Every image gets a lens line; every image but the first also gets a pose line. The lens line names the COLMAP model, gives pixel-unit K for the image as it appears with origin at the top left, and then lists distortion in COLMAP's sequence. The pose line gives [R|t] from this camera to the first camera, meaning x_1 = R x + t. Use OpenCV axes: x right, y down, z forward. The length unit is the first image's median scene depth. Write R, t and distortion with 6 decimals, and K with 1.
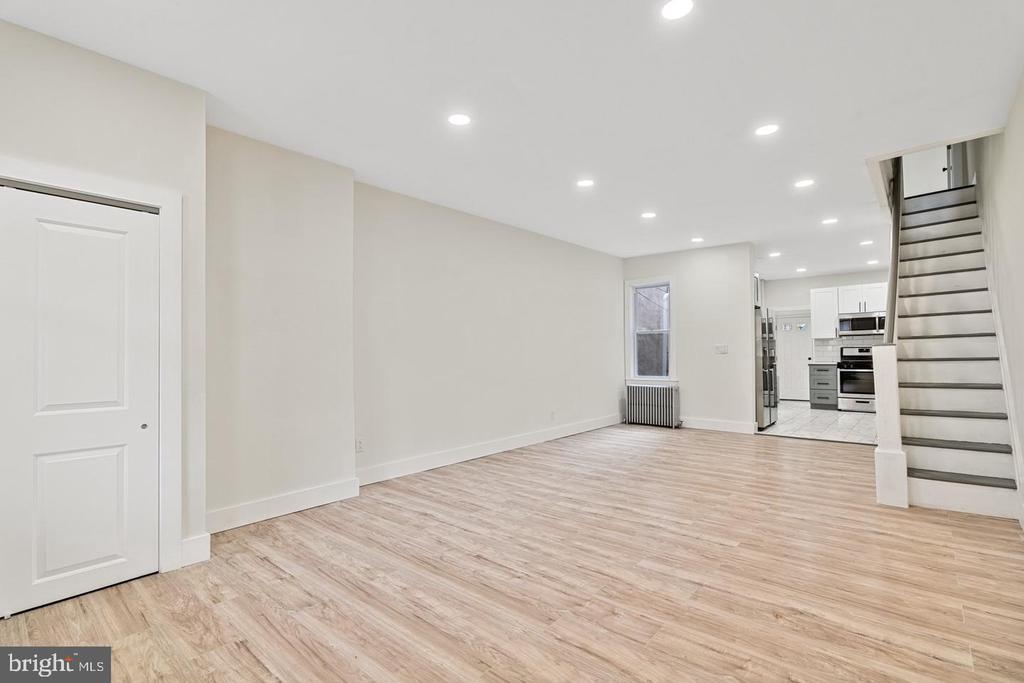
lens RADIAL K [[476.9, 0, 513.6], [0, 476.9, 345.5], [0, 0, 1]] dist [-0.001736, 0.000372]
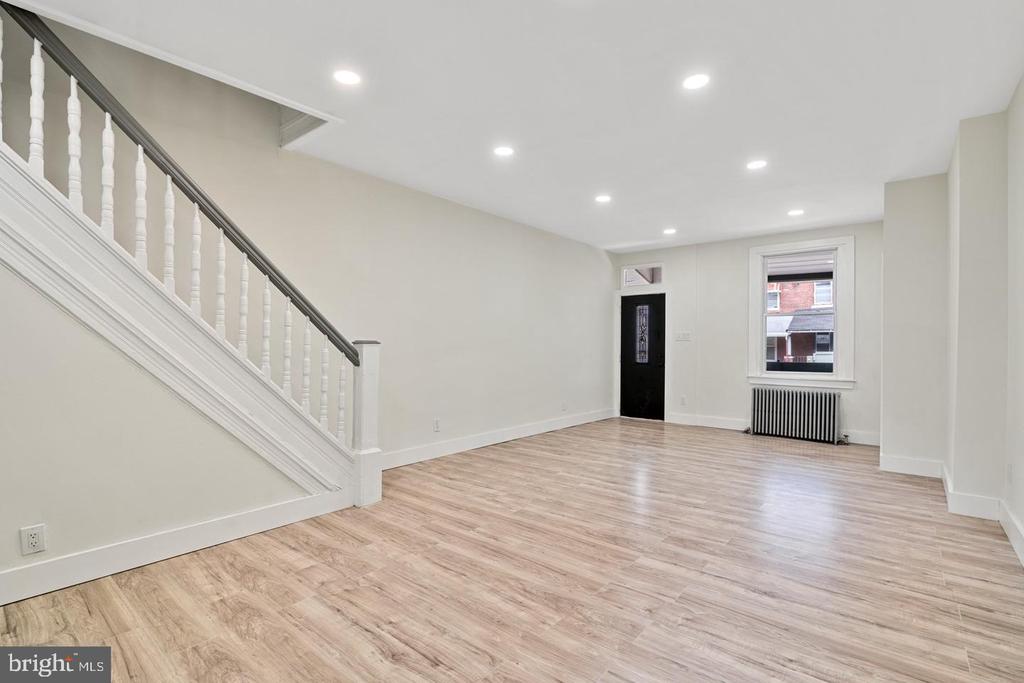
lens RADIAL K [[476.9, 0, 514.7], [0, 476.9, 344.9], [0, 0, 1]] dist [-0.001736, 0.000372]
pose [[-0.999729, 0.008361, -0.021737, 0.467238], [0.009064, 0.999433, -0.032440, 0.037167], [0.021454, -0.032628, -0.999237, 1.853607]]
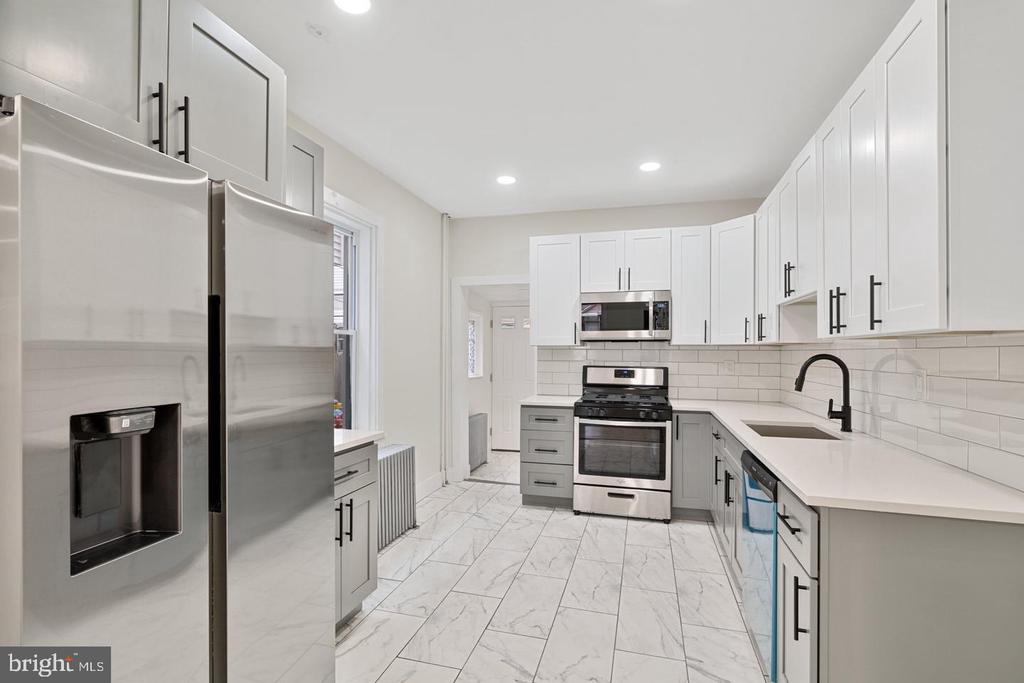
lens RADIAL K [[476.9, 0, 514.4], [0, 476.9, 348.2], [0, 0, 1]] dist [-0.001736, 0.000372]
pose [[0.903712, 0.017099, 0.427798, 1.036275], [-0.021754, 0.999745, 0.005996, -0.036309], [-0.427587, -0.014726, 0.903854, 1.477014]]
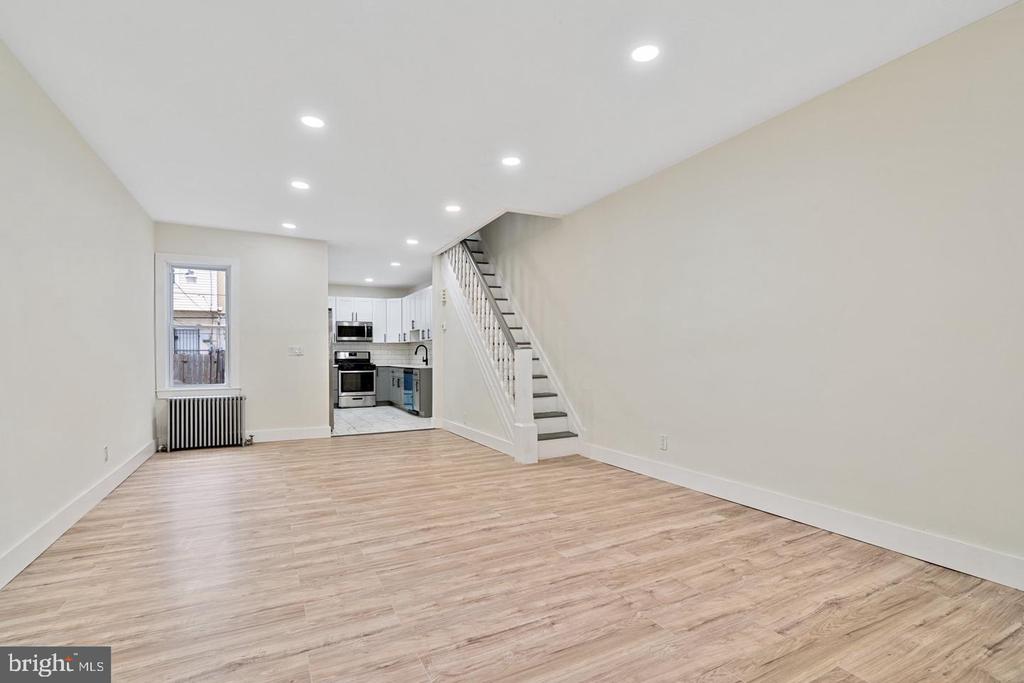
lens RADIAL K [[476.9, 0, 517.2], [0, 476.9, 365.9], [0, 0, 1]] dist [-0.001736, 0.000372]
pose [[0.364833, -0.012105, 0.930994, -0.479343], [-0.017563, 0.999648, 0.019880, 0.019384], [-0.930907, -0.023604, 0.364492, 0.482169]]
